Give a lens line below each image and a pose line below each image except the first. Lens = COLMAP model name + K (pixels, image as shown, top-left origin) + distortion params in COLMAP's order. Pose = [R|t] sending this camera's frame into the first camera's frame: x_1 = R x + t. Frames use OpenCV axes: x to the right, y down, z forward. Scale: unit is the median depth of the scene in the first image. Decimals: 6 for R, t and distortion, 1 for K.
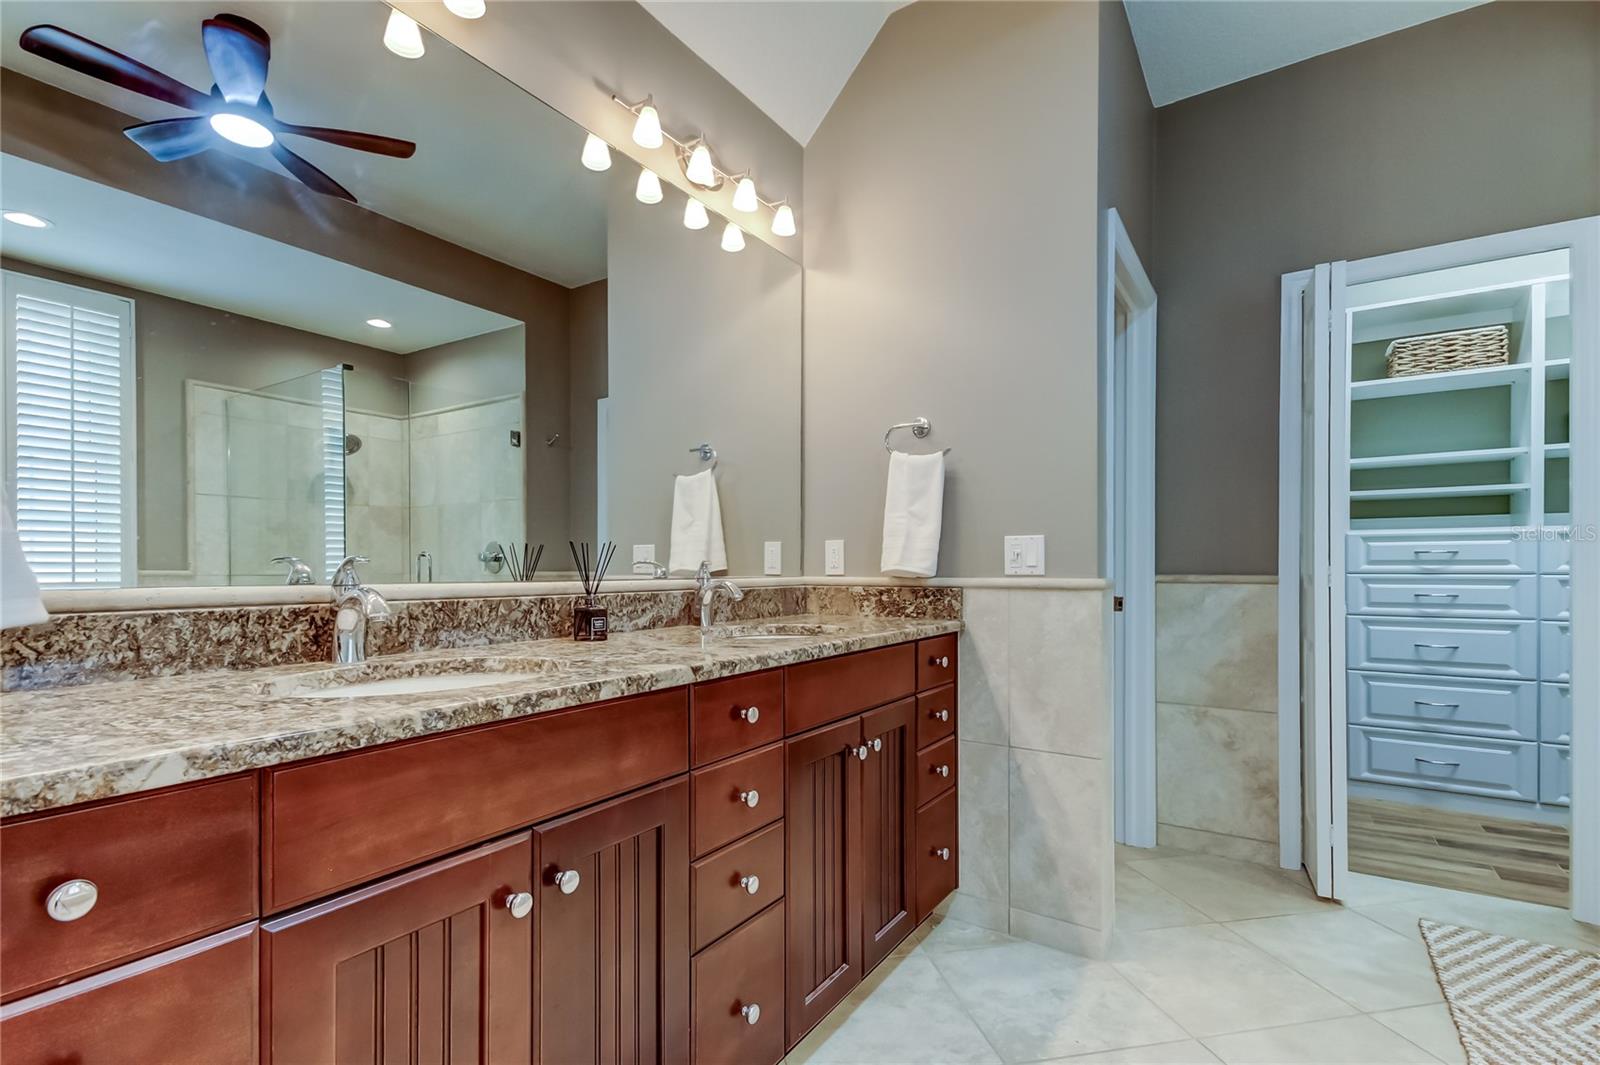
lens RADIAL K [[735.0, 0, 709.3], [0, 735.0, 569.1], [0, 0, 1]] dist [0.011531, 0.000155]
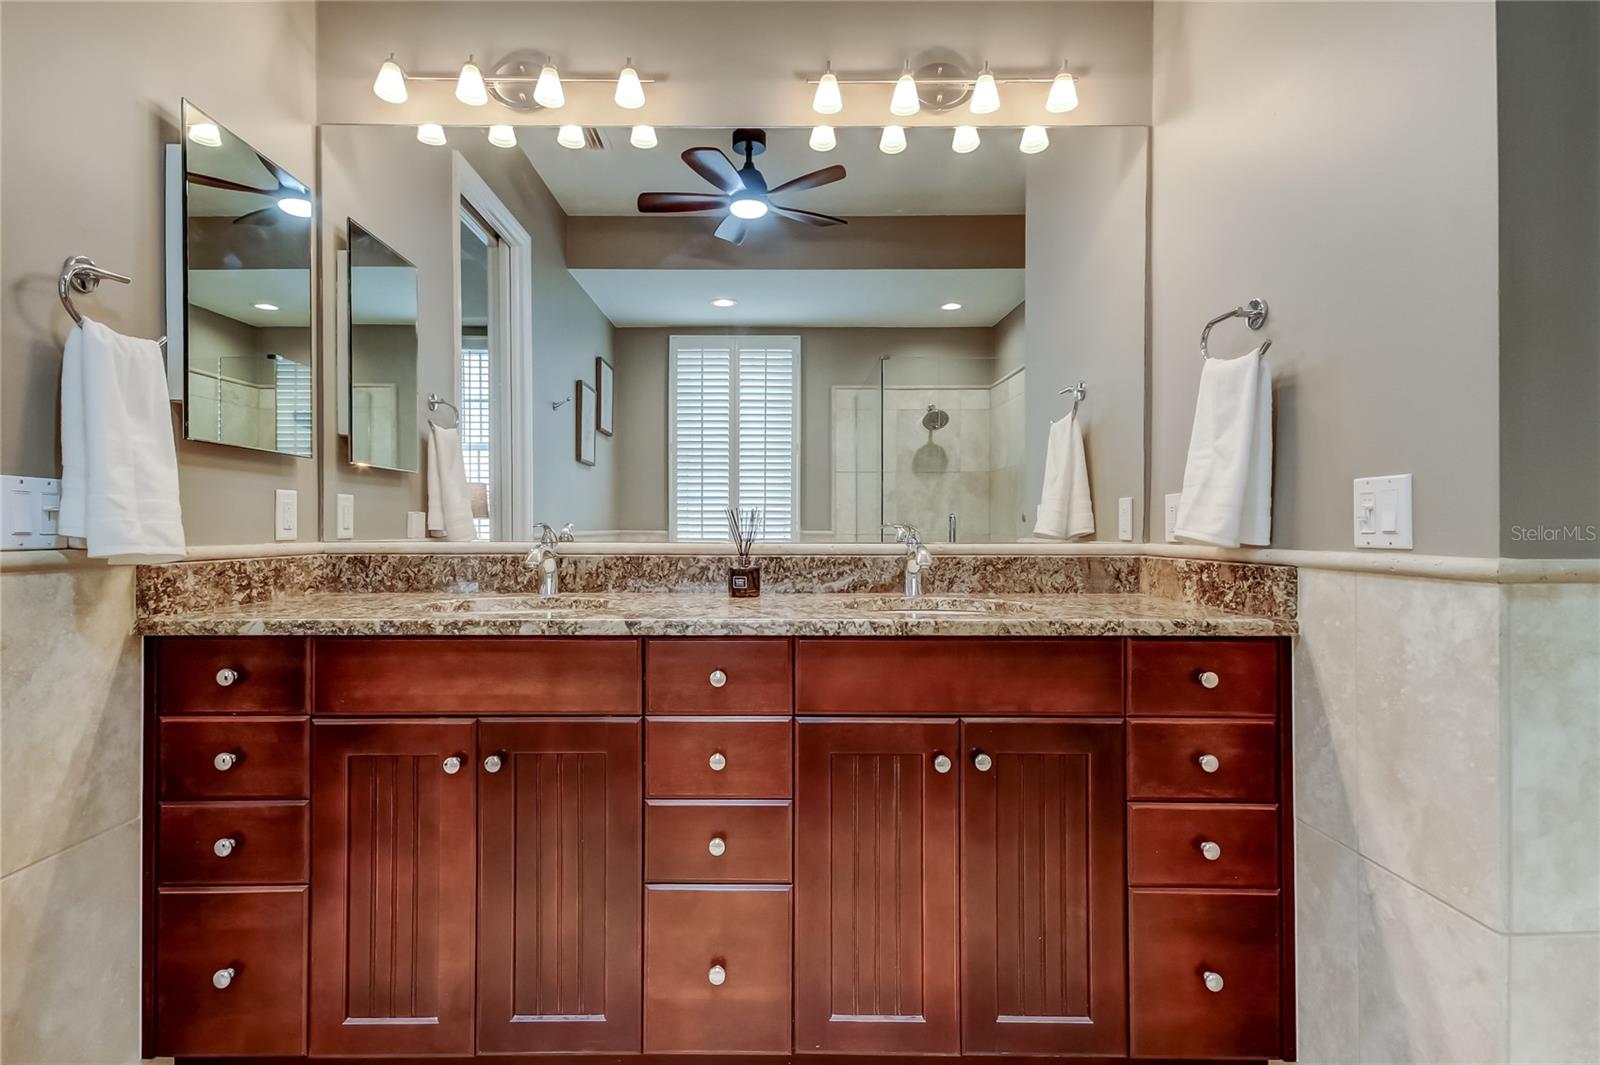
lens RADIAL K [[735.0, 0, 790.2], [0, 735.0, 526.9], [0, 0, 1]] dist [0.011531, 0.000155]
pose [[0.591603, 0.001054, -0.806229, 0.674352], [-0.002147, 0.999998, -0.000269, -0.007033], [0.806227, 0.001890, 0.591603, 0.351455]]
